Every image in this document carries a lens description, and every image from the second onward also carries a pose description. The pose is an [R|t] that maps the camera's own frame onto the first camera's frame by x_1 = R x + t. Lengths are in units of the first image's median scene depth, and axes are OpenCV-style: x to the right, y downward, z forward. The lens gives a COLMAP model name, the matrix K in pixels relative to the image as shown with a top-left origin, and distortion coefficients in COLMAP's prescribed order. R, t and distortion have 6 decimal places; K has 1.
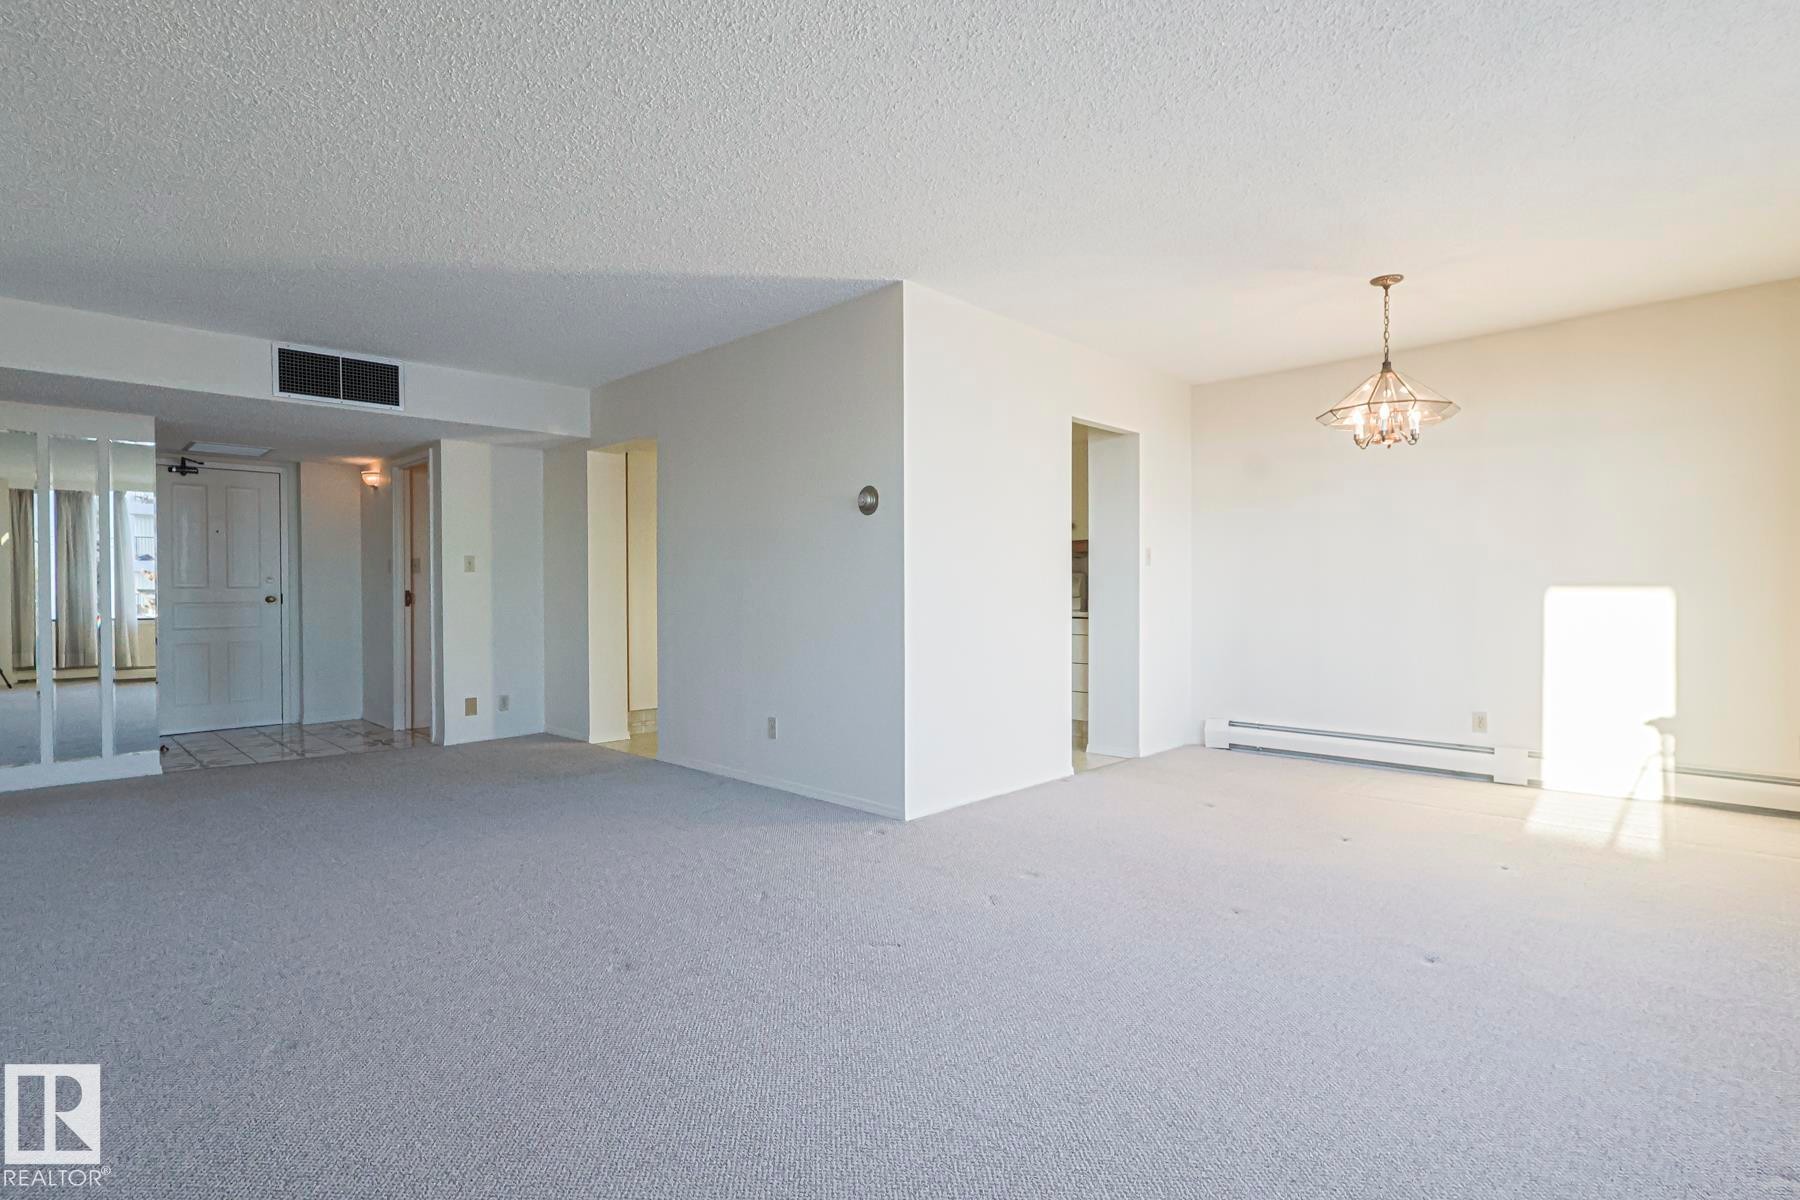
lens RADIAL K [[885.2, 0, 900.0], [0, 885.2, 600.0], [0, 0, 1]] dist [0.009061, -0.000364]
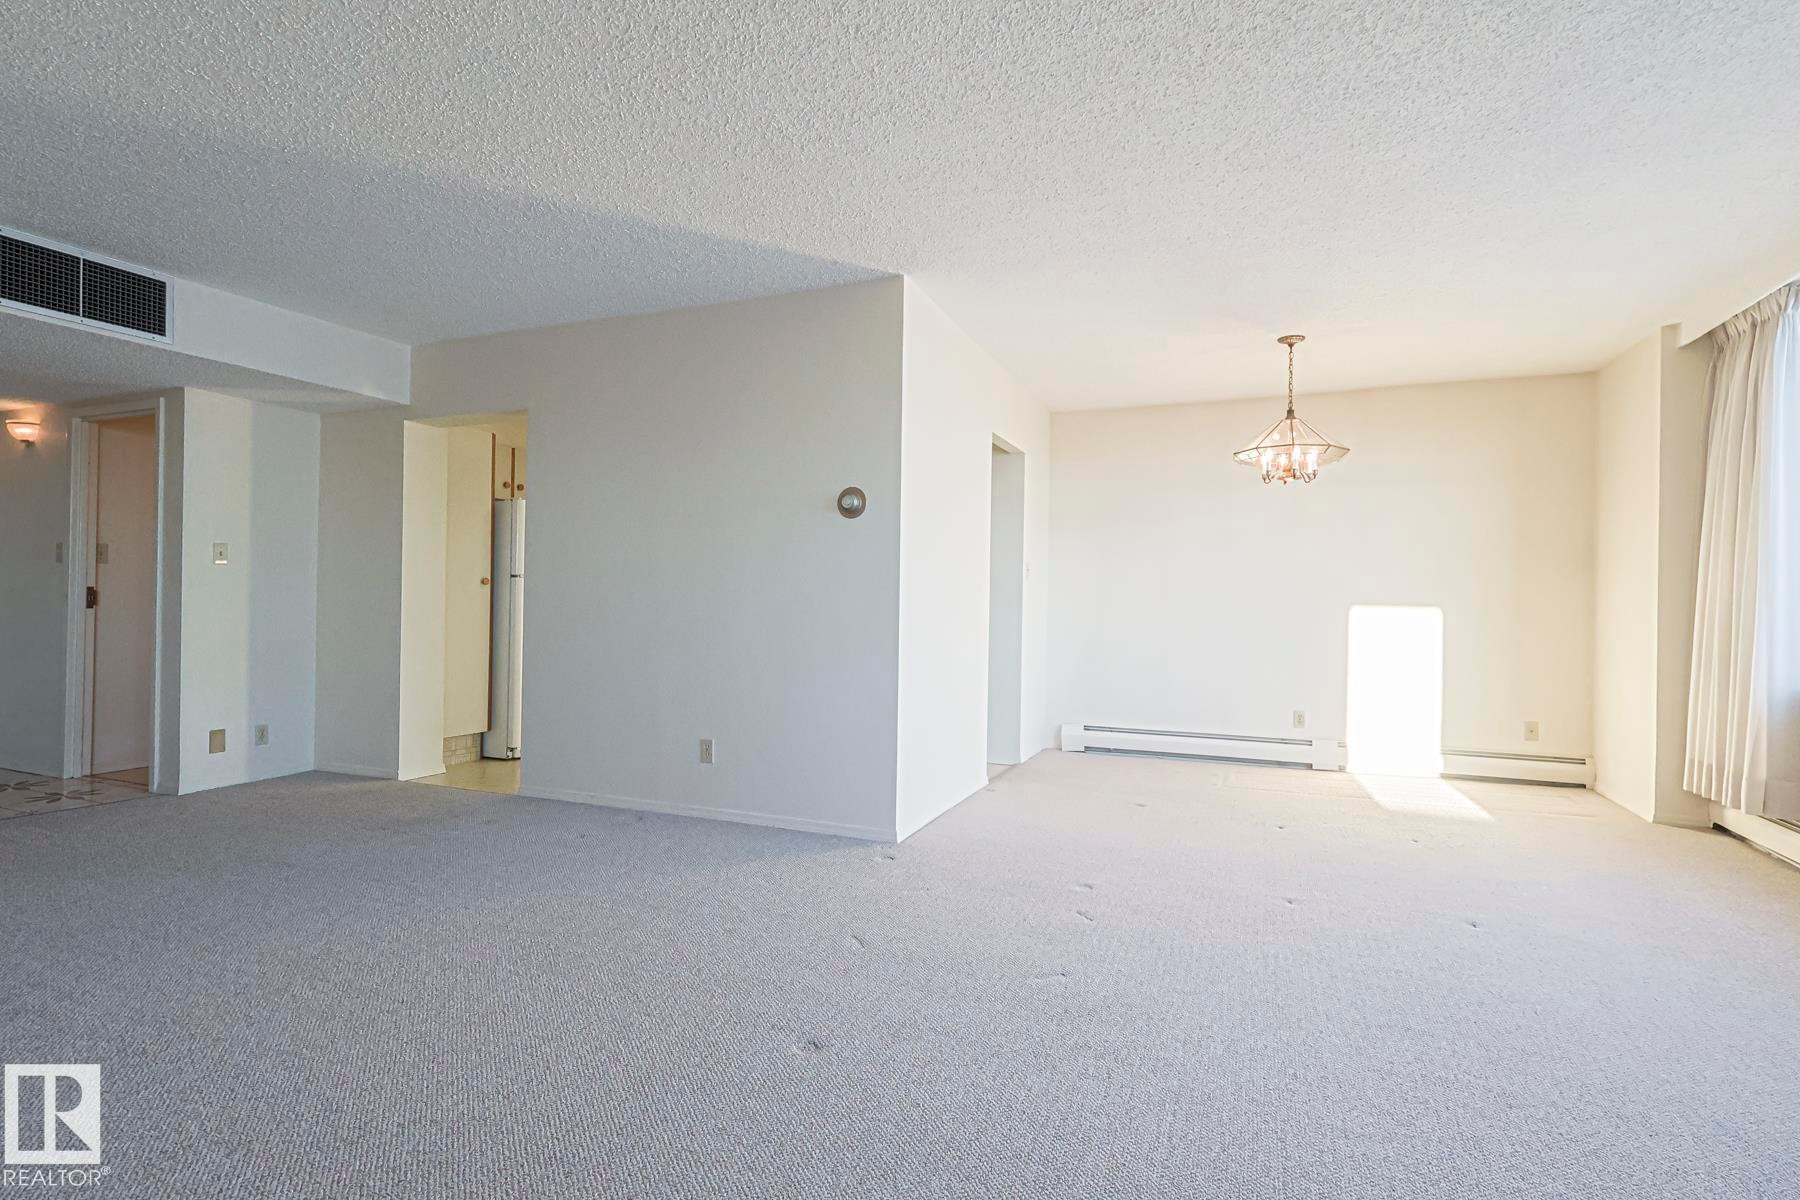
lens RADIAL K [[880.0, 0, 893.3], [0, 880.0, 600.6], [0, 0, 1]] dist [0.002327, -0.000055]
pose [[0.929556, 0.018135, 0.368234, -0.261207], [-0.013829, 0.999802, -0.014331, 0.003069], [-0.368420, 0.008230, 0.929623, 0.094757]]
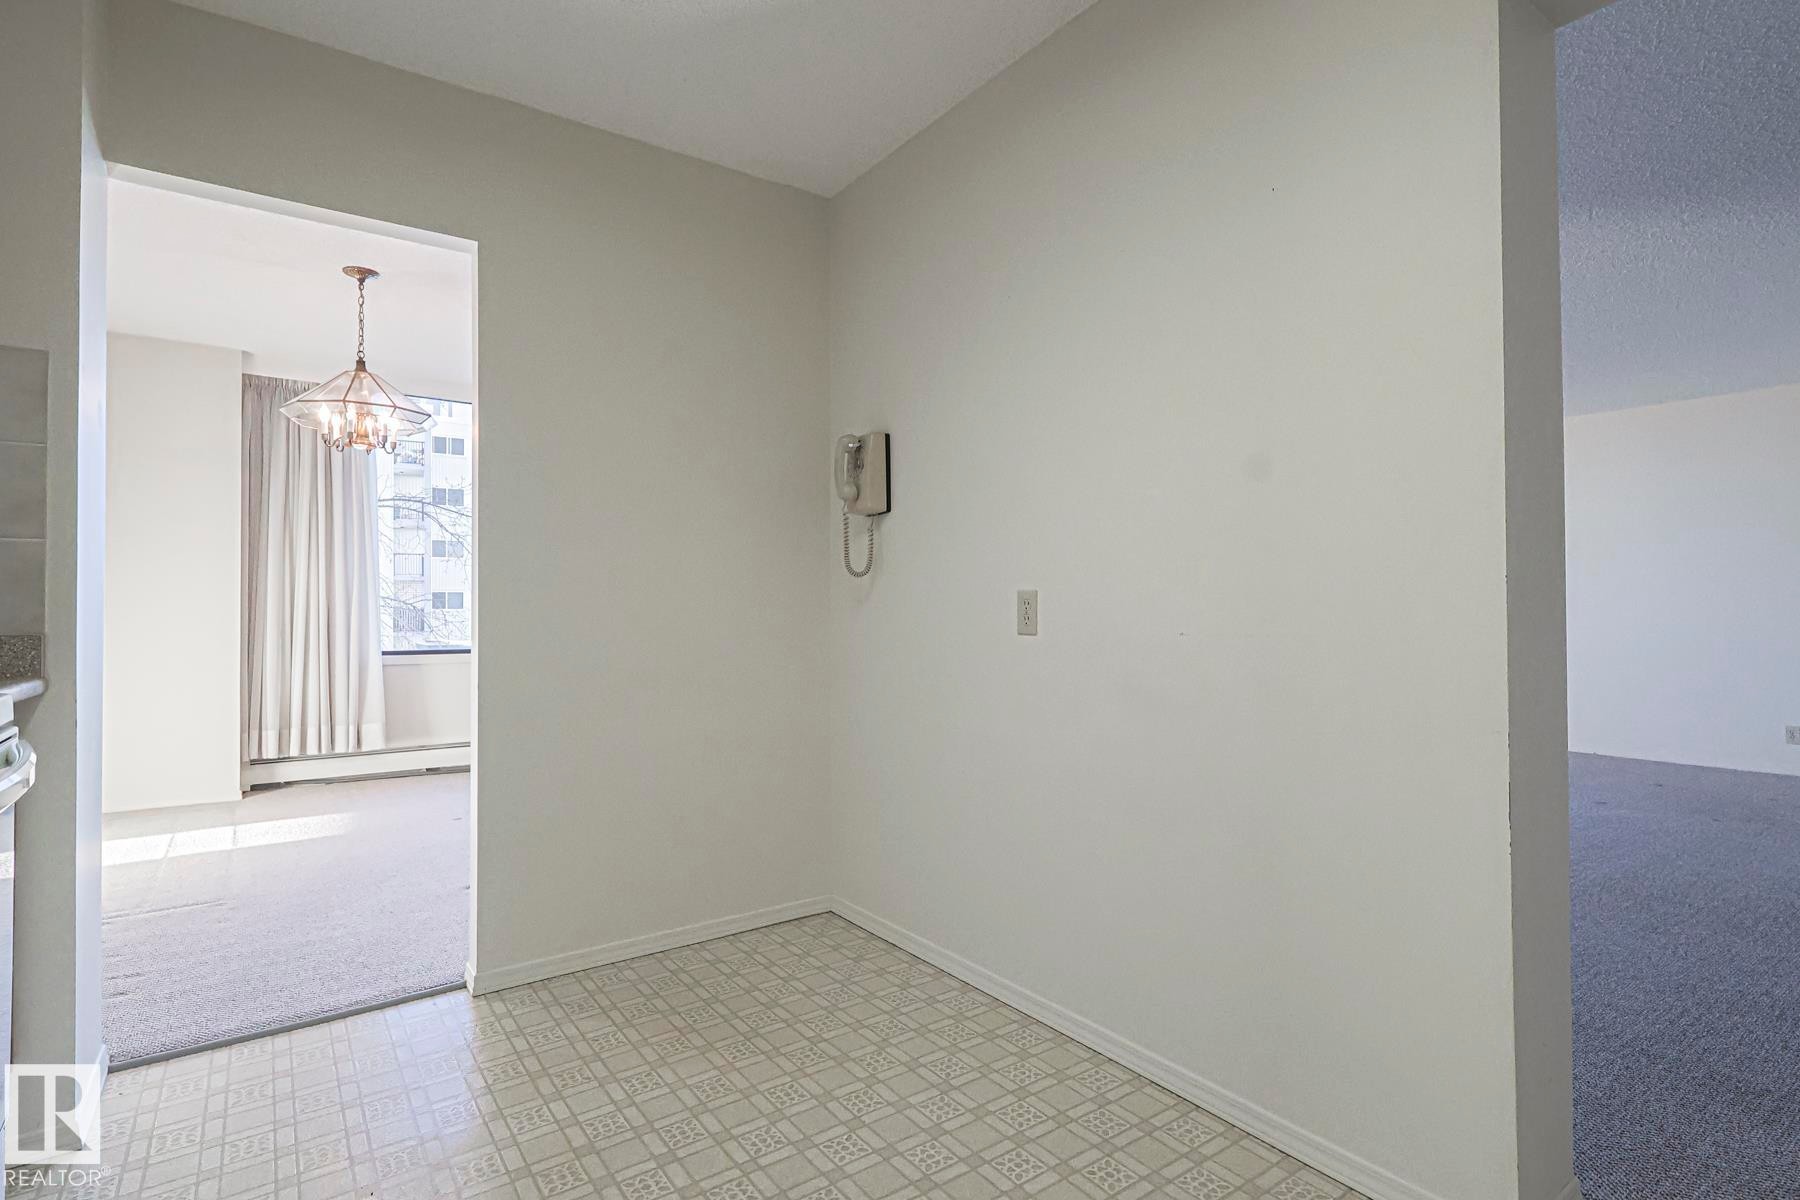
lens RADIAL K [[880.0, 0, 893.3], [0, 880.0, 600.6], [0, 0, 1]] dist [0.002327, -0.000055]
pose [[-0.983455, 0.011373, 0.180798, -0.123442], [0.013165, 0.999875, 0.008713, -0.012940], [-0.180676, 0.010950, -0.983482, 1.330466]]
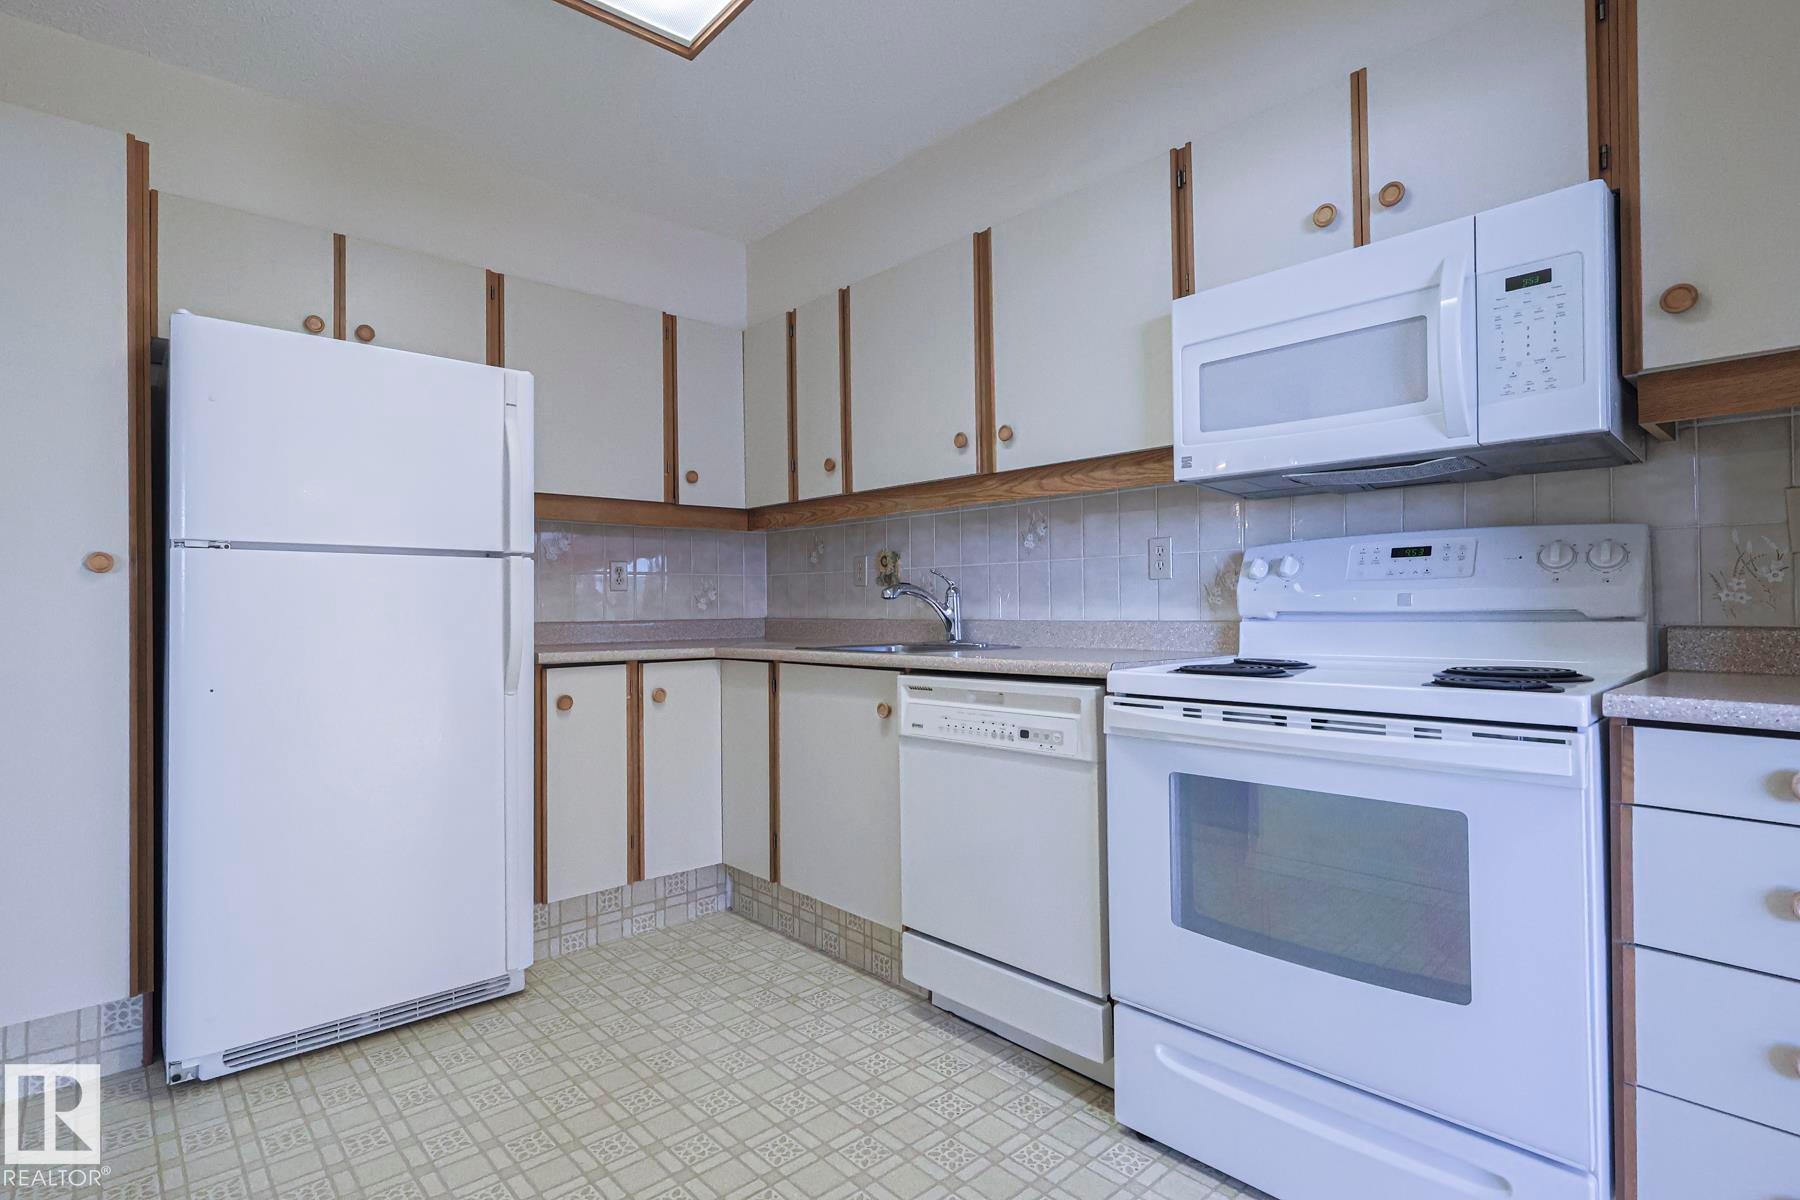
lens RADIAL K [[885.2, 0, 900.0], [0, 885.2, 600.0], [0, 0, 1]] dist [0.009061, -0.000364]
pose [[0.998666, -0.002106, -0.051600, 0.013090], [0.001265, 0.999866, -0.016320, -0.005435], [0.051628, 0.016233, 0.998534, 0.900332]]
